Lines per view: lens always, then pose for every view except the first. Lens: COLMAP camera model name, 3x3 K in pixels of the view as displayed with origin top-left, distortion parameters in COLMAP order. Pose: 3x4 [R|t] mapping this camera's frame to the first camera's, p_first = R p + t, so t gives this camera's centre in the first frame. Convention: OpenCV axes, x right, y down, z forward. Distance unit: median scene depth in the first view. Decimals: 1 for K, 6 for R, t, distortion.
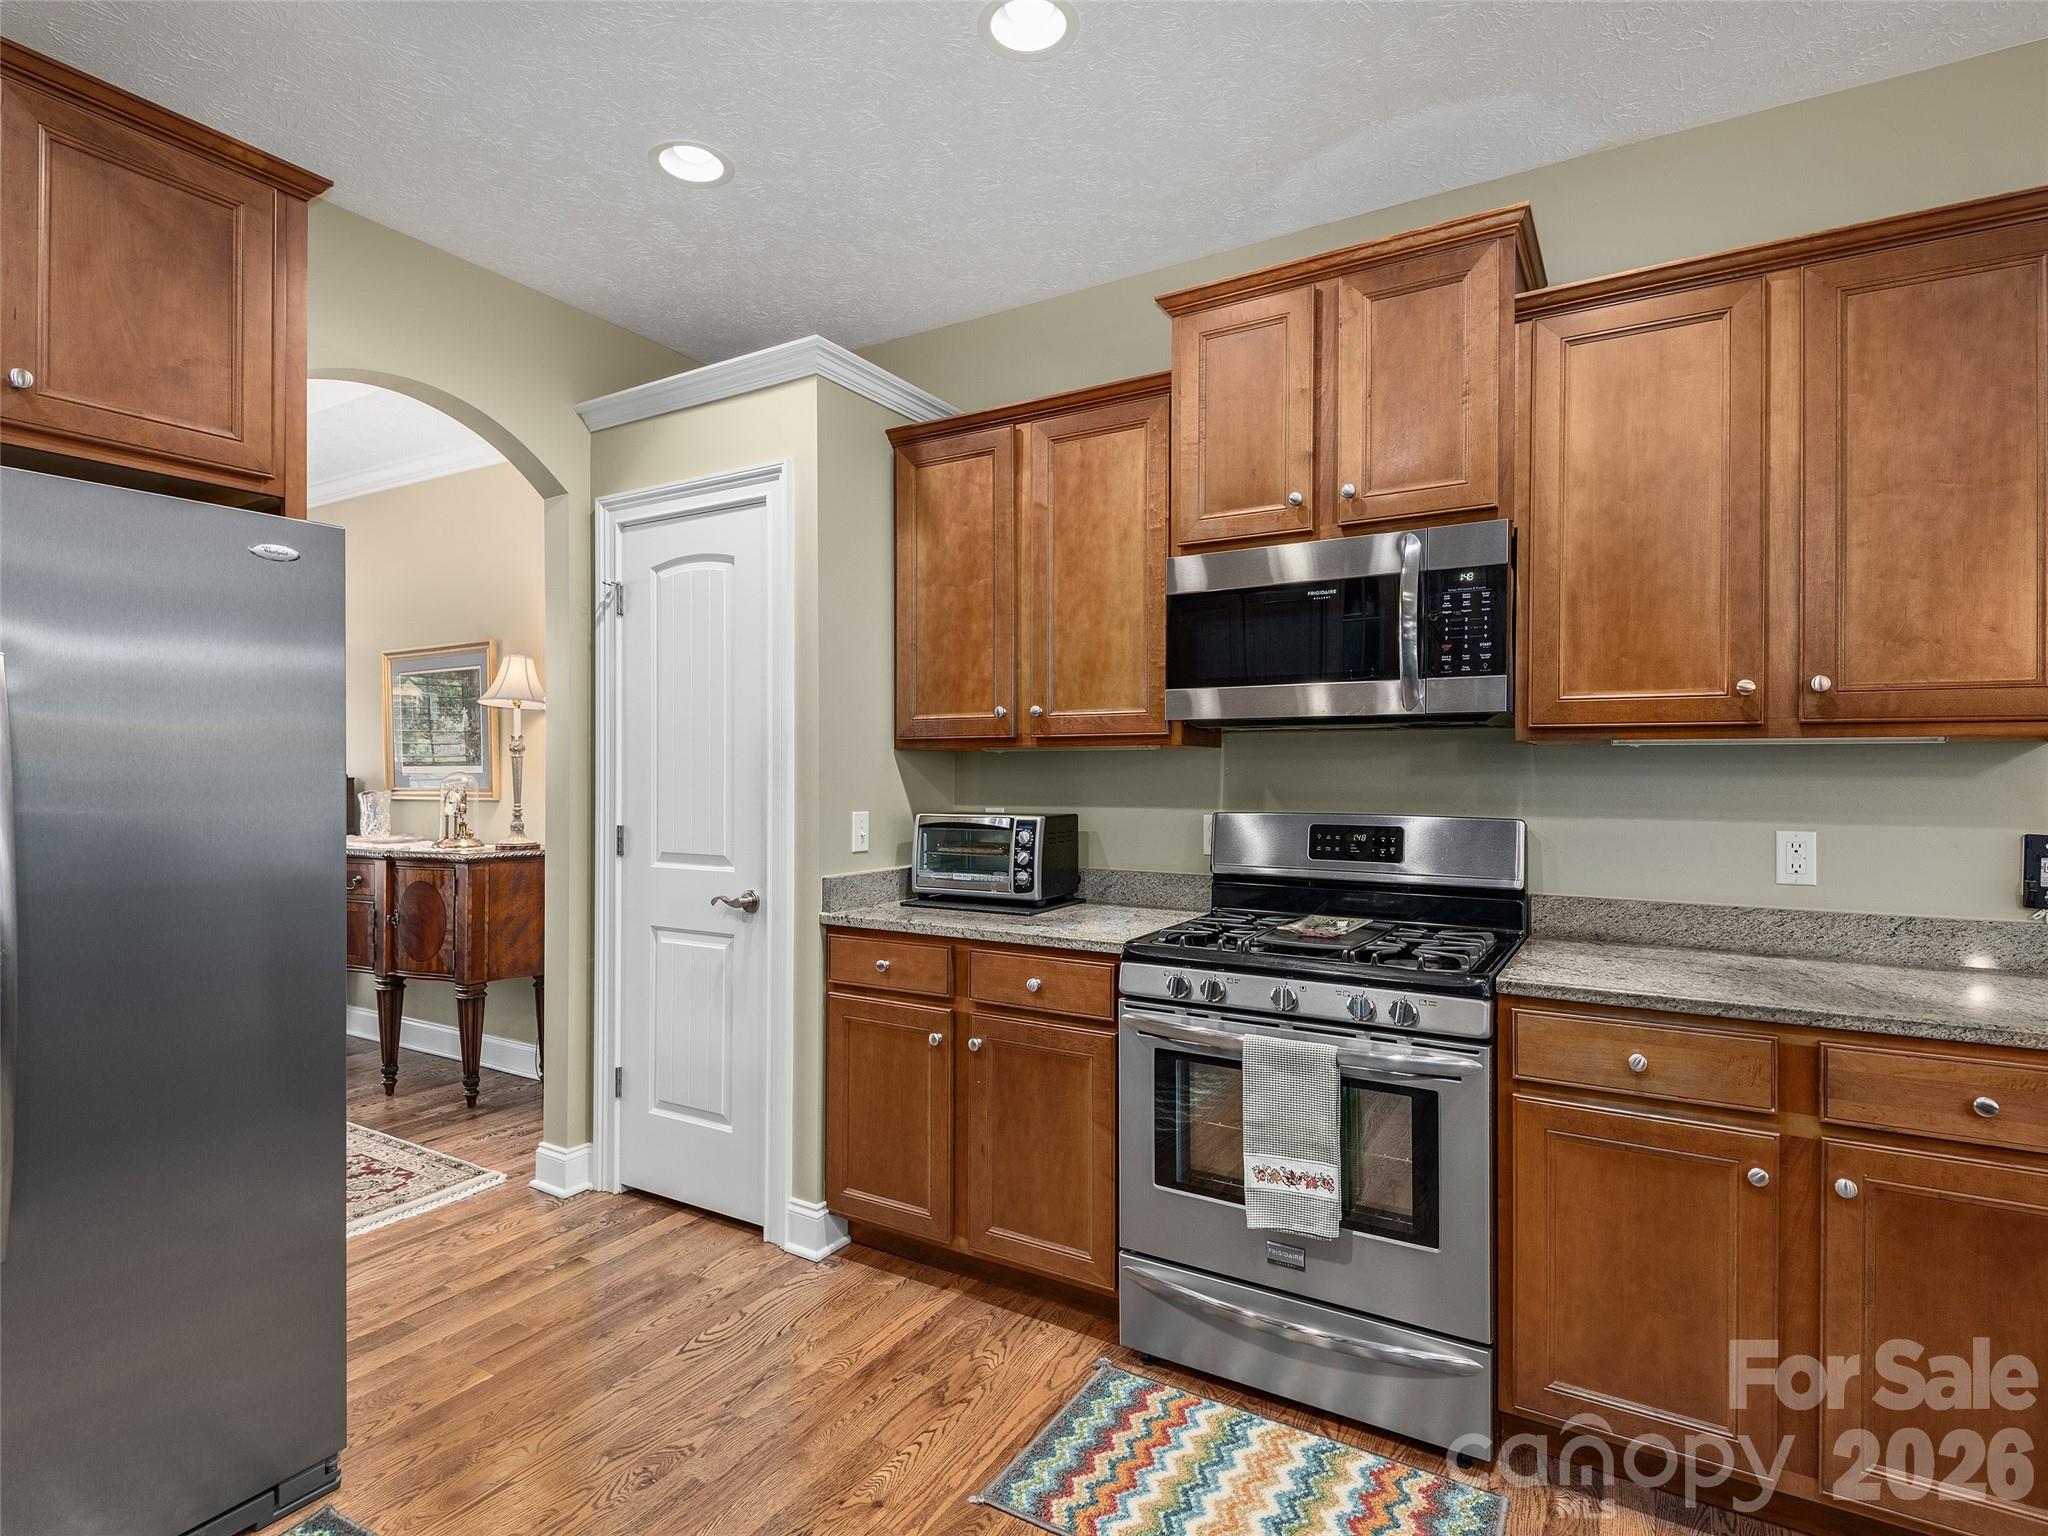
lens RADIAL K [[1053.4, 0, 1023.3], [0, 1053.4, 762.5], [0, 0, 1]] dist [0.002506, -0.005496]
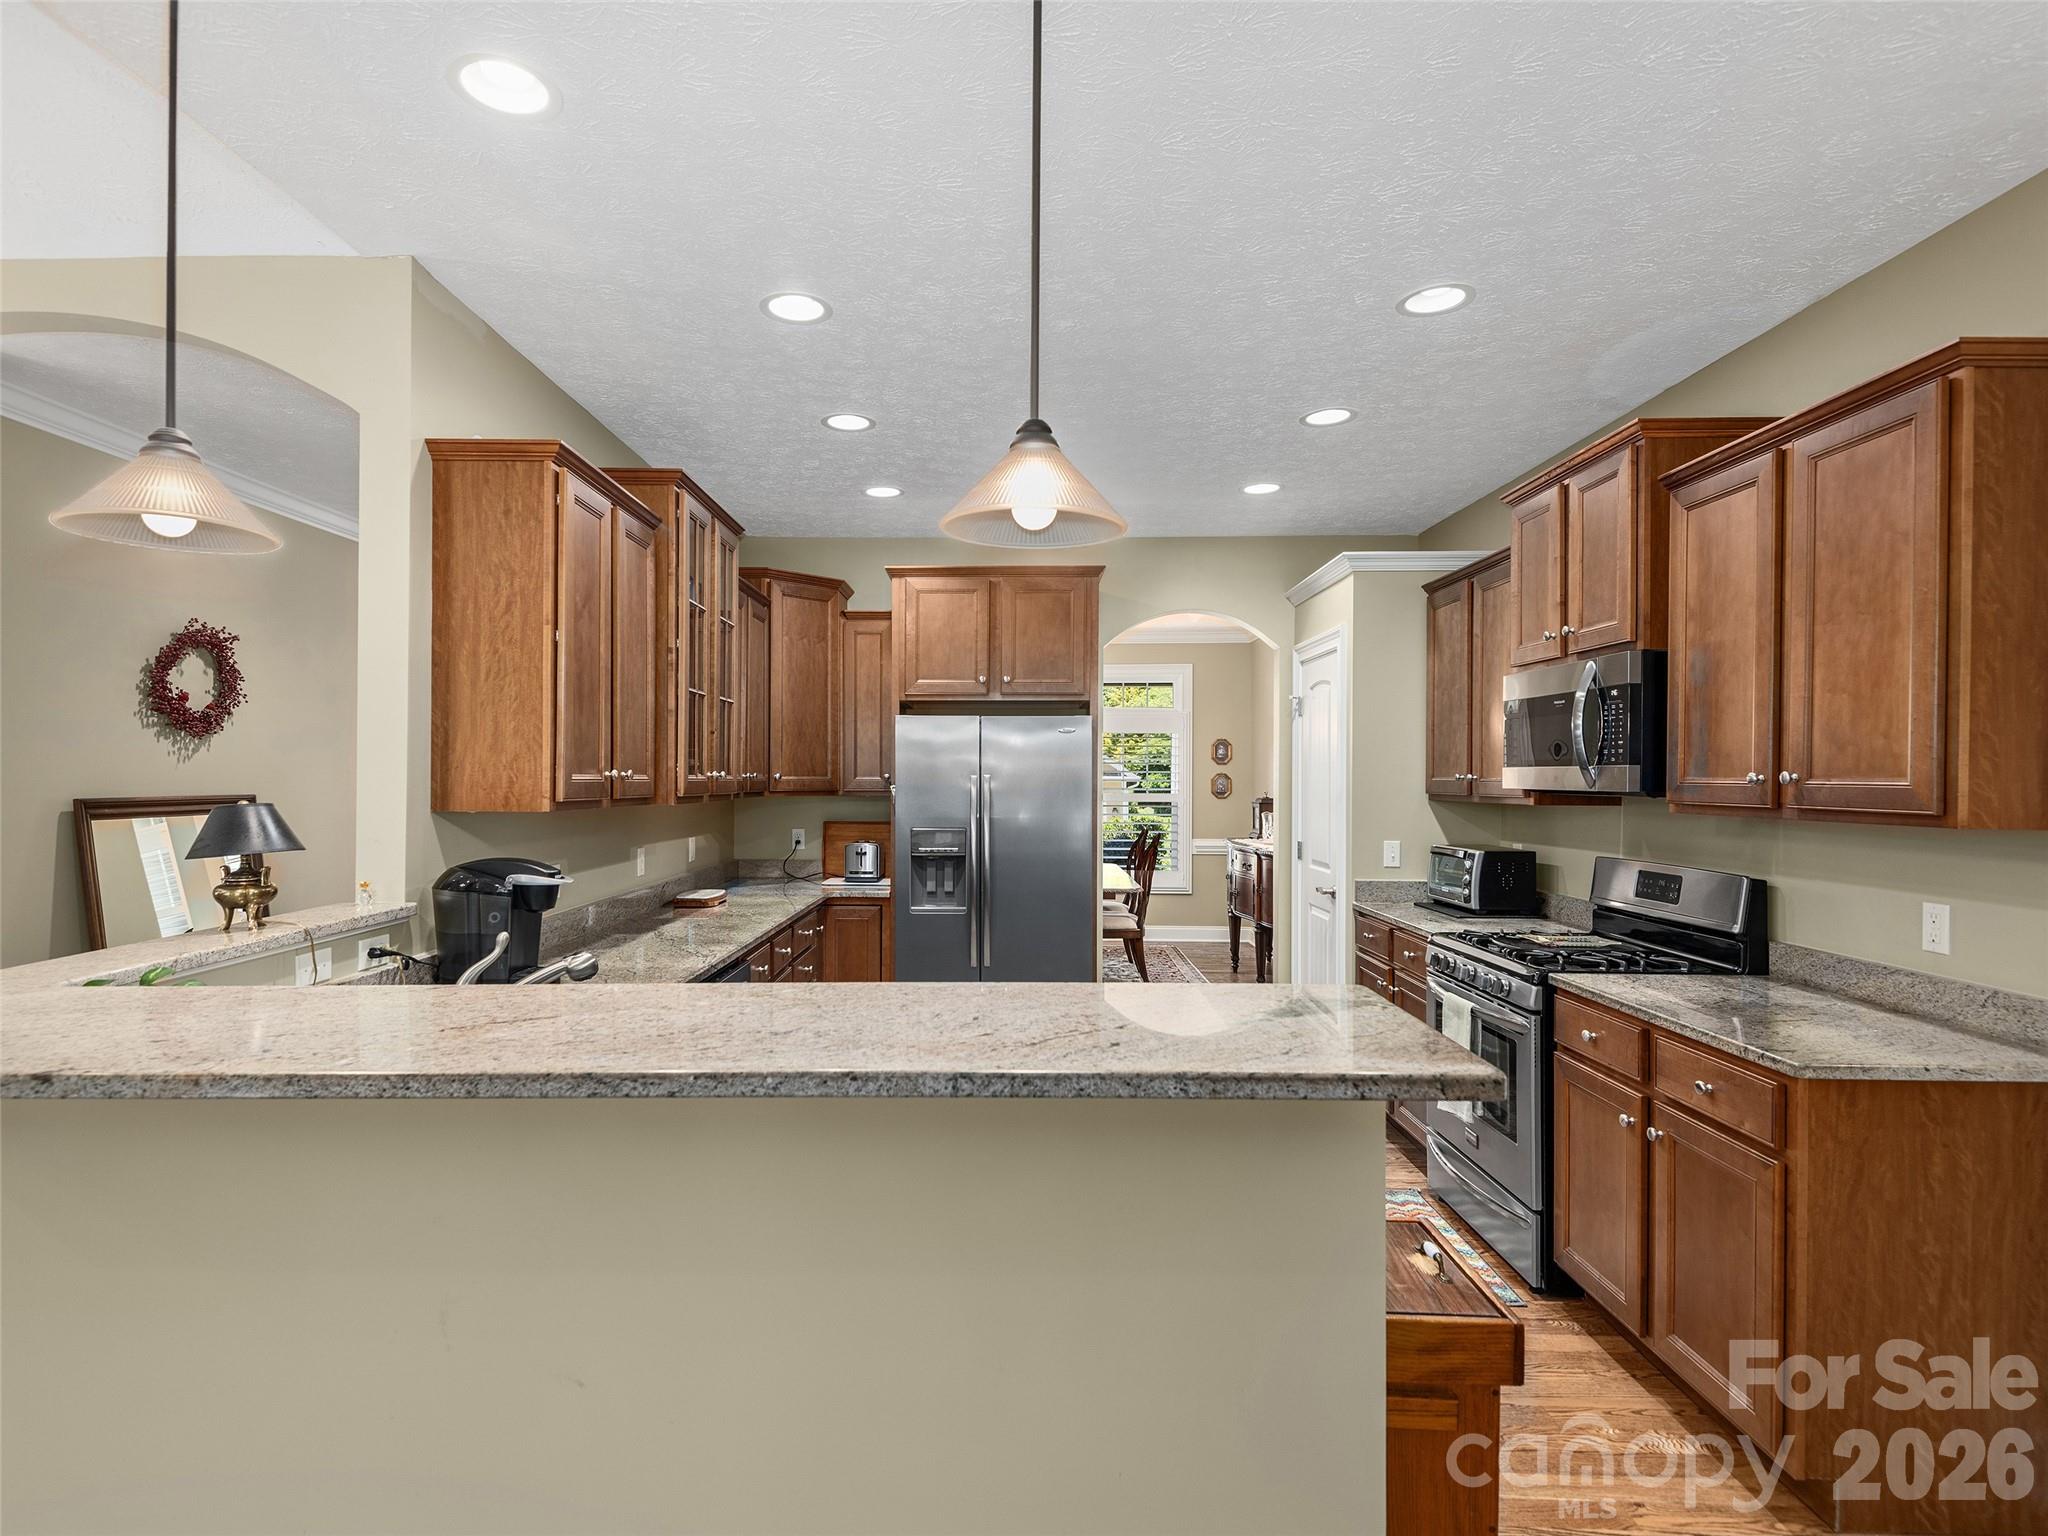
lens RADIAL K [[1053.4, 0, 1005.8], [0, 1053.4, 778.9], [0, 0, 1]] dist [0.002506, -0.005496]
pose [[0.516805, 0.002384, -0.856100, 1.011197], [0.002598, 0.999987, 0.004353, -0.061087], [0.856099, -0.004474, 0.516792, -0.329960]]
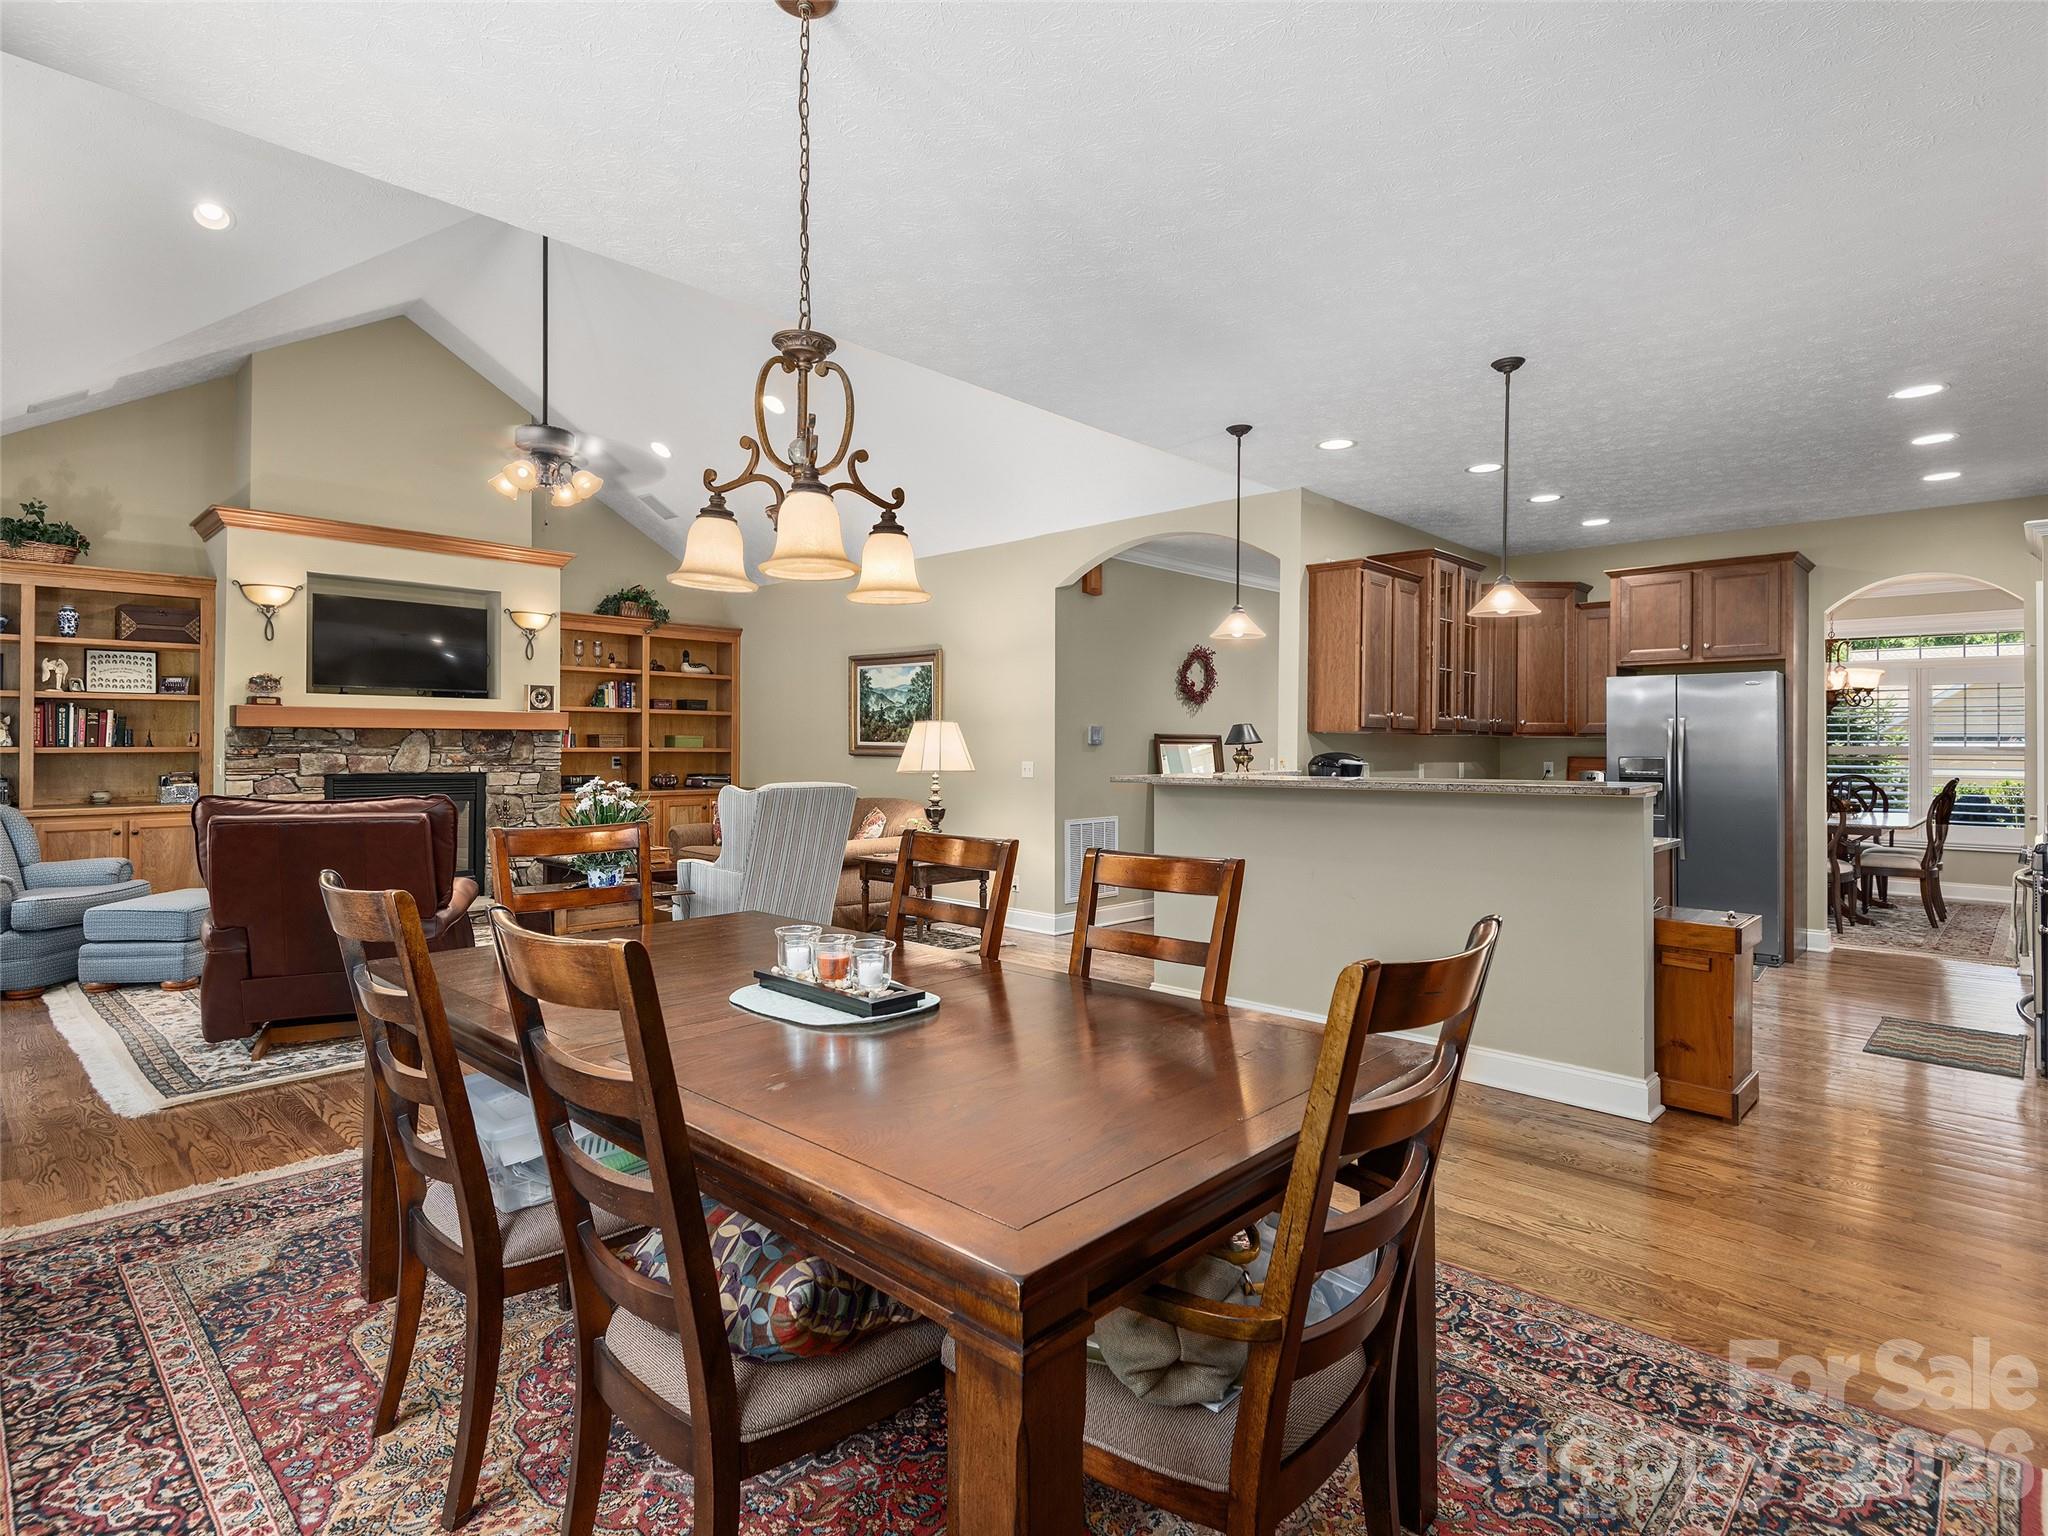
lens RADIAL K [[1053.4, 0, 1014.1], [0, 1053.4, 759.9], [0, 0, 1]] dist [0.002506, -0.005496]
pose [[-0.221694, 0.012128, -0.975041, 2.356049], [0.001638, 0.999926, 0.012065, 0.014524], [0.975115, 0.001078, -0.221697, -0.399627]]
